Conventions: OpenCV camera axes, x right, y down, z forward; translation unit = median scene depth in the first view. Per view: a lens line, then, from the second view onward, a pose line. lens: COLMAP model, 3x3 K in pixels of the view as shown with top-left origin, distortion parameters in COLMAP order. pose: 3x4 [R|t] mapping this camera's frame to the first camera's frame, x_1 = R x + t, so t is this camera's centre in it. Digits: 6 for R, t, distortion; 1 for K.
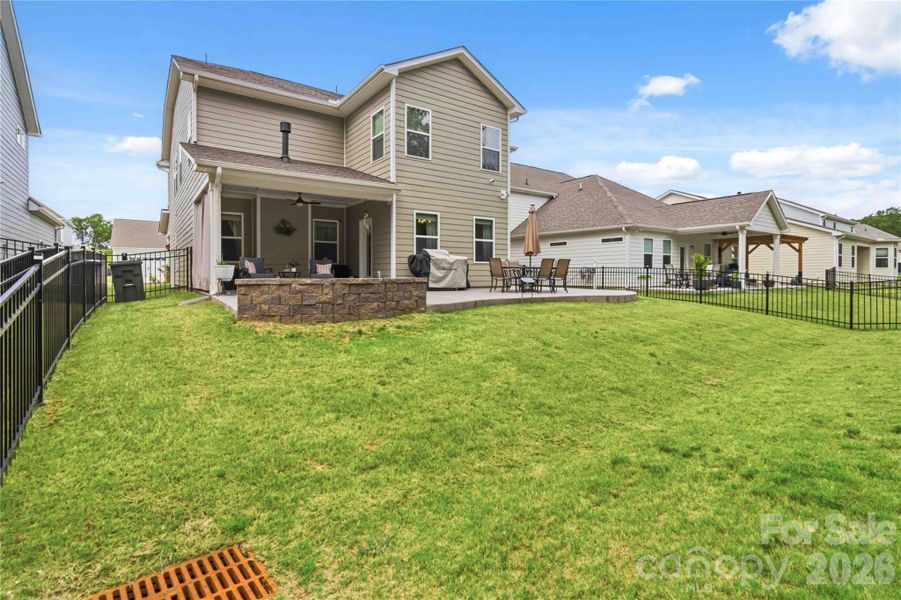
lens RADIAL K [[421.8, 0, 449.8], [0, 421.8, 272.5], [0, 0, 1]] dist [0.000870, -0.000042]
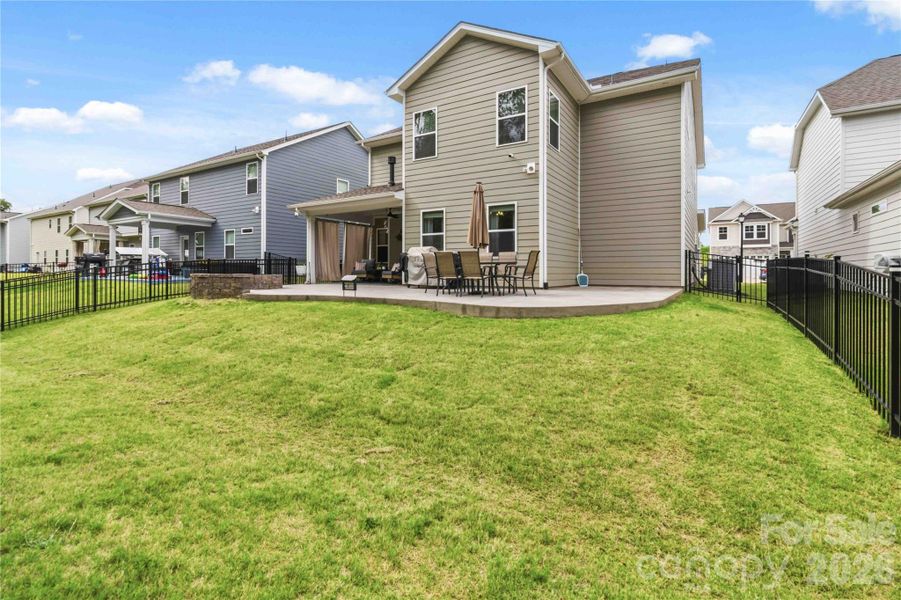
lens RADIAL K [[421.8, 0, 449.8], [0, 421.8, 272.5], [0, 0, 1]] dist [0.000870, -0.000042]
pose [[0.370159, 0.006654, -0.928945, 0.911055], [0.001462, 0.999969, 0.007746, -0.001630], [0.928967, -0.004225, 0.370137, 0.678897]]
